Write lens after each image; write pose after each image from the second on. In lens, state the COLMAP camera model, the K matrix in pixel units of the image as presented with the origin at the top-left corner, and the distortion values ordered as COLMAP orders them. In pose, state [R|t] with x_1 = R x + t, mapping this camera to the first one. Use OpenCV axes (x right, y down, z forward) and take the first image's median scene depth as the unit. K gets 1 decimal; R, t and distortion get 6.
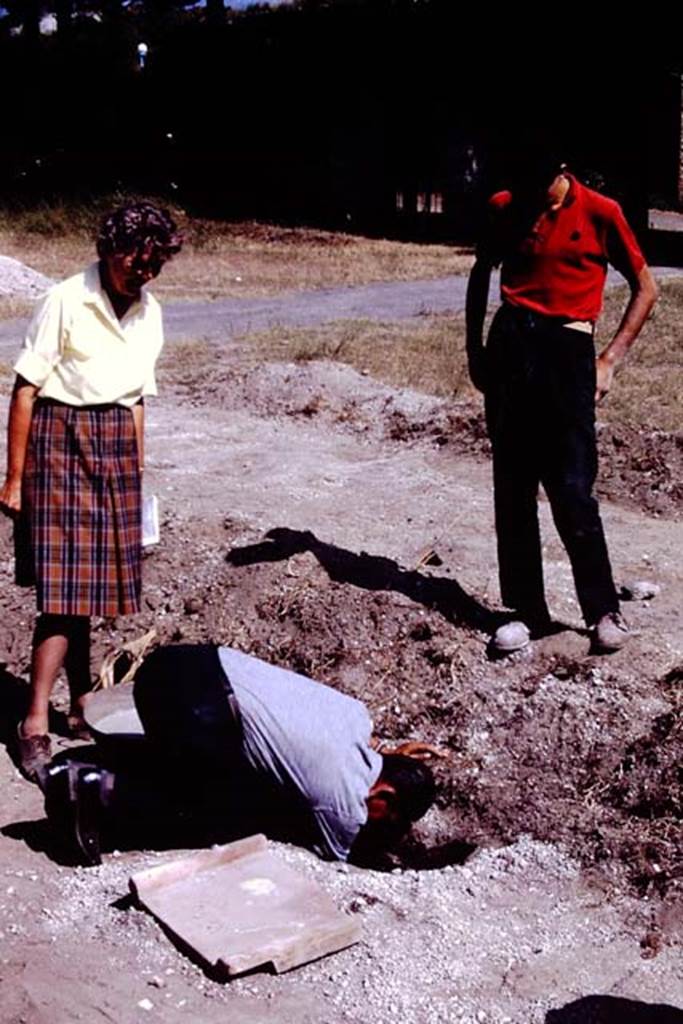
lens RADIAL K [[1979.9, 0, 341.5], [0, 1979.9, 512.0], [0, 0, 1]] dist [-0.304086, 0.169206]
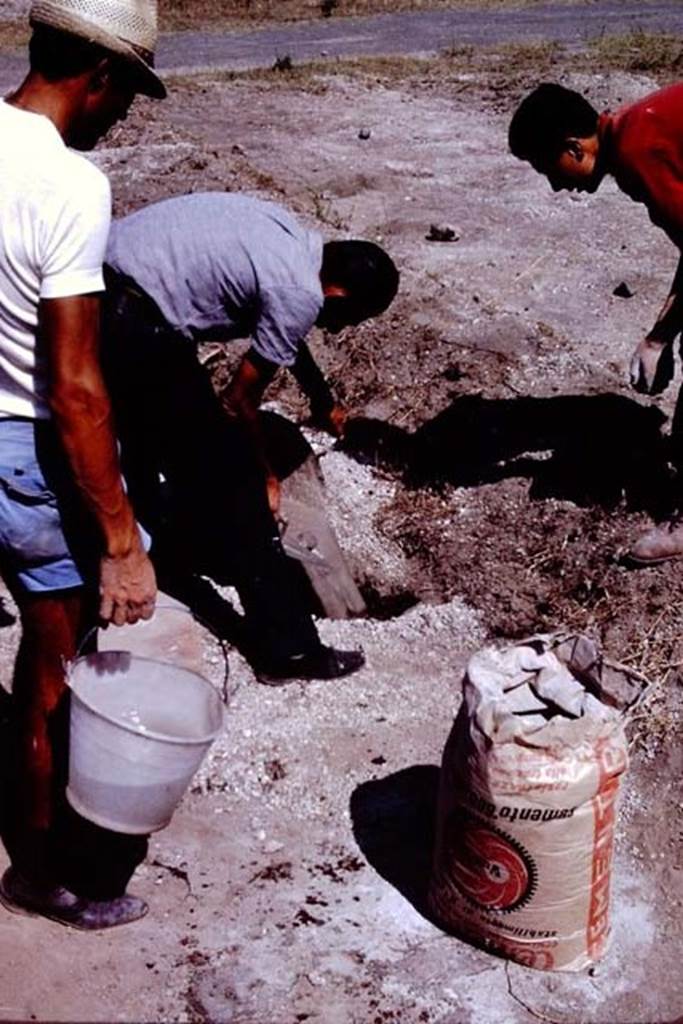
lens RADIAL K [[1979.9, 0, 341.5], [0, 1979.9, 512.0], [0, 0, 1]] dist [-0.304086, 0.169206]
pose [[0.932720, 0.106127, -0.344631, 0.353855], [-0.047507, 0.983545, 0.174304, -0.040603], [0.357458, -0.146205, 0.922414, 0.084168]]
